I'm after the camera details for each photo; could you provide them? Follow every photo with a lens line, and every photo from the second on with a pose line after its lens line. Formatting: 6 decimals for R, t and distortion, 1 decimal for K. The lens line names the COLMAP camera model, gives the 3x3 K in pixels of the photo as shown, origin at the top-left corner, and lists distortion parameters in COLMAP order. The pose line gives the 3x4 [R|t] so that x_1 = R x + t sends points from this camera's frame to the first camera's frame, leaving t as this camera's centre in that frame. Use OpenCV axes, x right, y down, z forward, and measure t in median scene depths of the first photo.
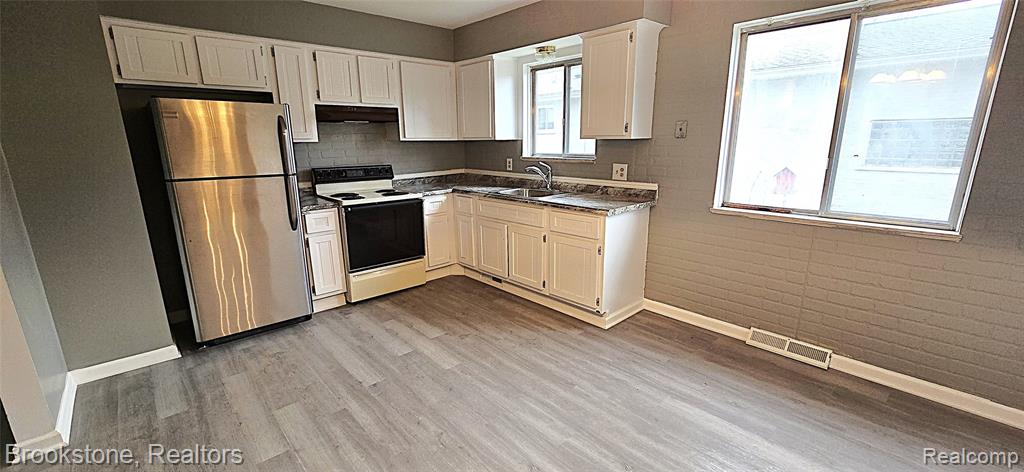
lens RADIAL K [[417.7, 0, 512.0], [0, 417.7, 236.0], [0, 0, 1]] dist [-0.000304, -0.000077]
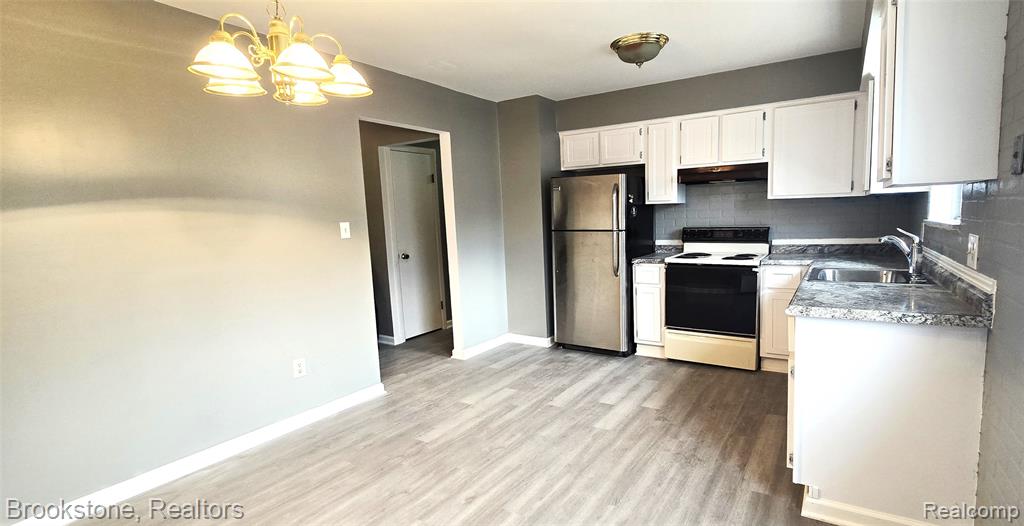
lens RADIAL K [[468.7, 0, 566.9], [0, 468.7, 263.1], [0, 0, 1]] dist [0.000071, 0.000039]
pose [[0.296477, 0.099941, -0.949796, 0.693001], [-0.193088, 0.980244, 0.042873, -0.079559], [0.935317, 0.170684, 0.309918, 0.433857]]
